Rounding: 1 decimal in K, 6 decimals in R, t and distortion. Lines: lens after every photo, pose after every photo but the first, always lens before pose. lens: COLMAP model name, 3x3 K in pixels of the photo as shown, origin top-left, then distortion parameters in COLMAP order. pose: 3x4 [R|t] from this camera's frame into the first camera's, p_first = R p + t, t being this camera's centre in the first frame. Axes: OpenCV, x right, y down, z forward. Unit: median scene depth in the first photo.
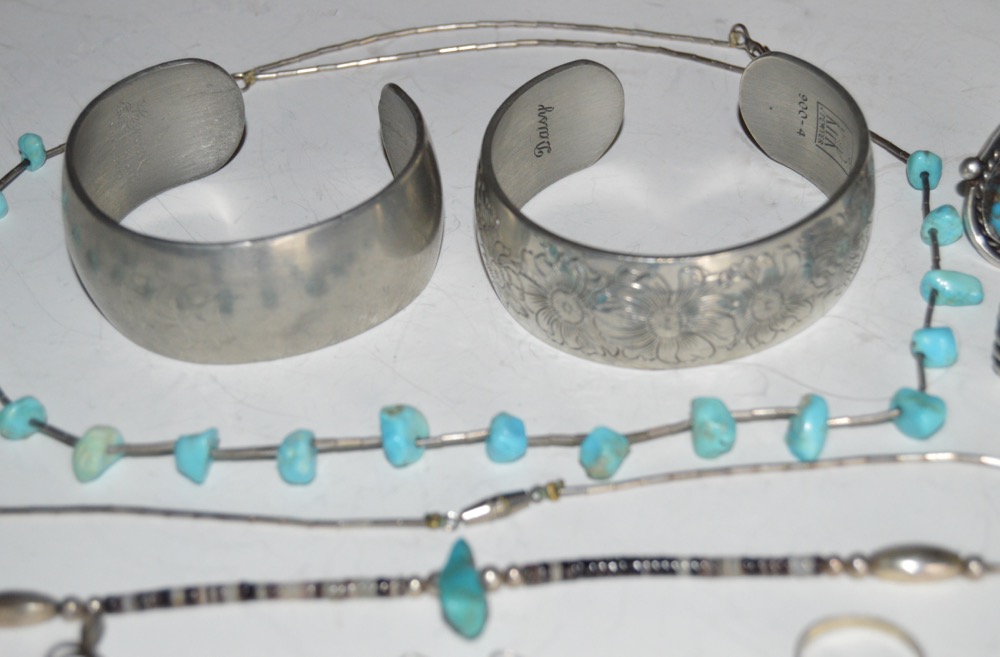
lens RADIAL K [[2197.0, 0, 500.0], [0, 2197.0, 328.5], [0, 0, 1]] dist [-0.036257, -0.153985]
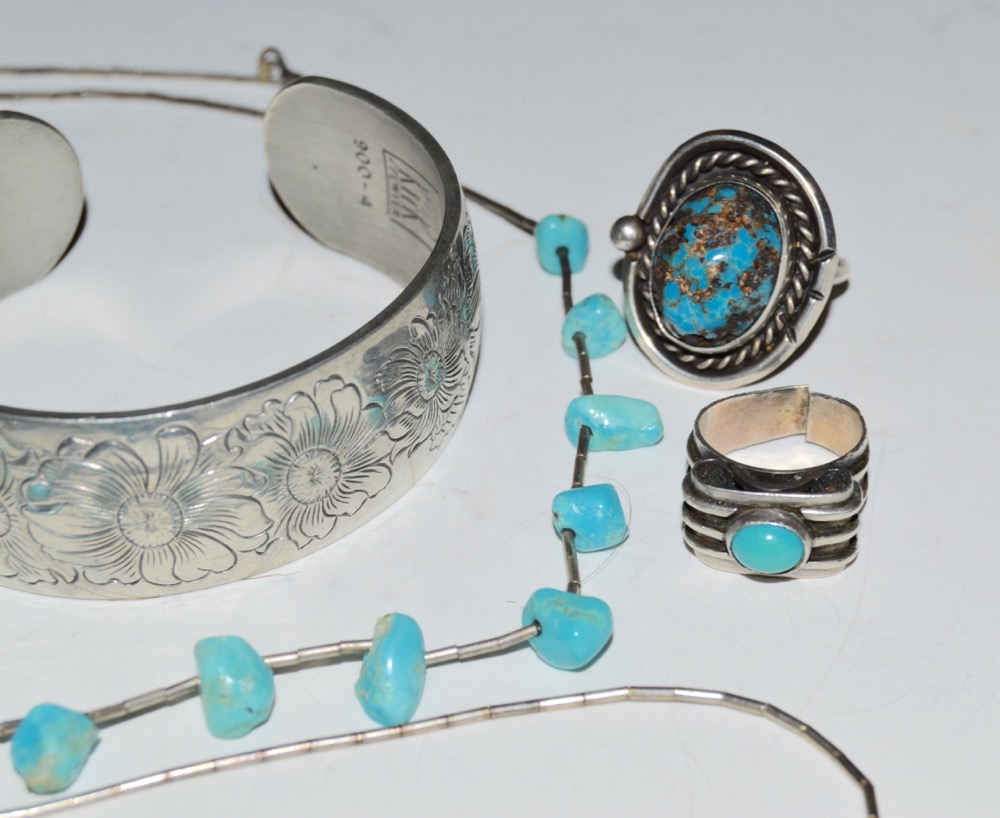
lens RADIAL K [[2851.9, 0, 588.8], [0, 2851.9, 409.3], [0, 0, 1]] dist [-0.022237, -0.212654]
pose [[0.982872, -0.088146, 0.161840, 0.069909], [0.094230, 0.995089, -0.030295, 0.002127], [-0.158375, 0.045026, 0.986352, 0.199937]]
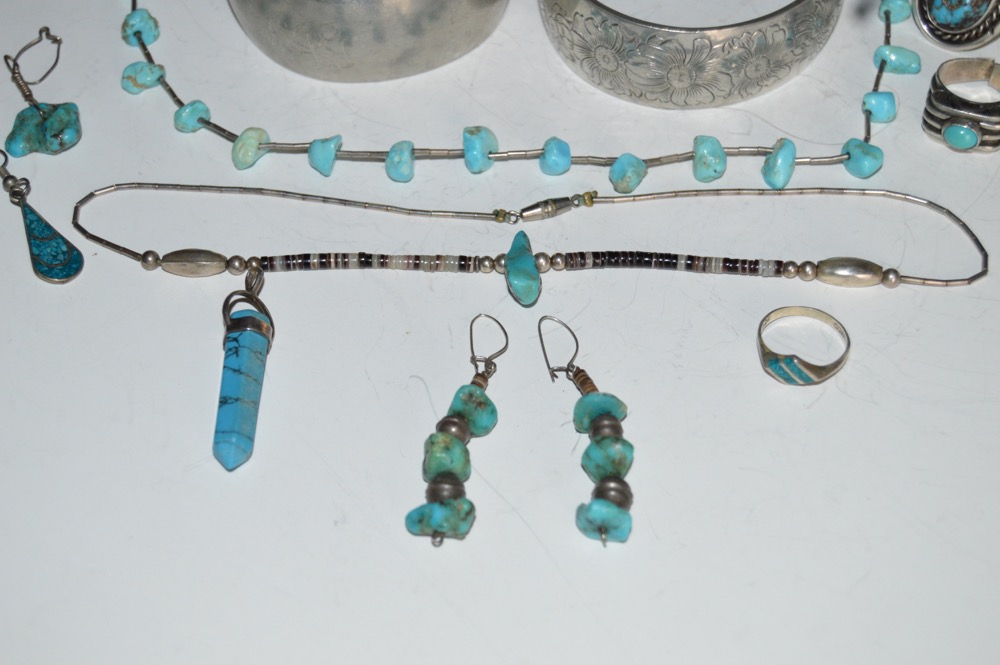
lens RADIAL K [[2120.4, 0, 500.0], [0, 2120.4, 332.5], [0, 0, 1]] dist [-0.033423, 0.009208]
pose [[0.997644, 0.064189, 0.024208, -0.053557], [-0.067375, 0.983219, 0.169533, -0.059561], [-0.012919, -0.170764, 0.985227, -0.285242]]
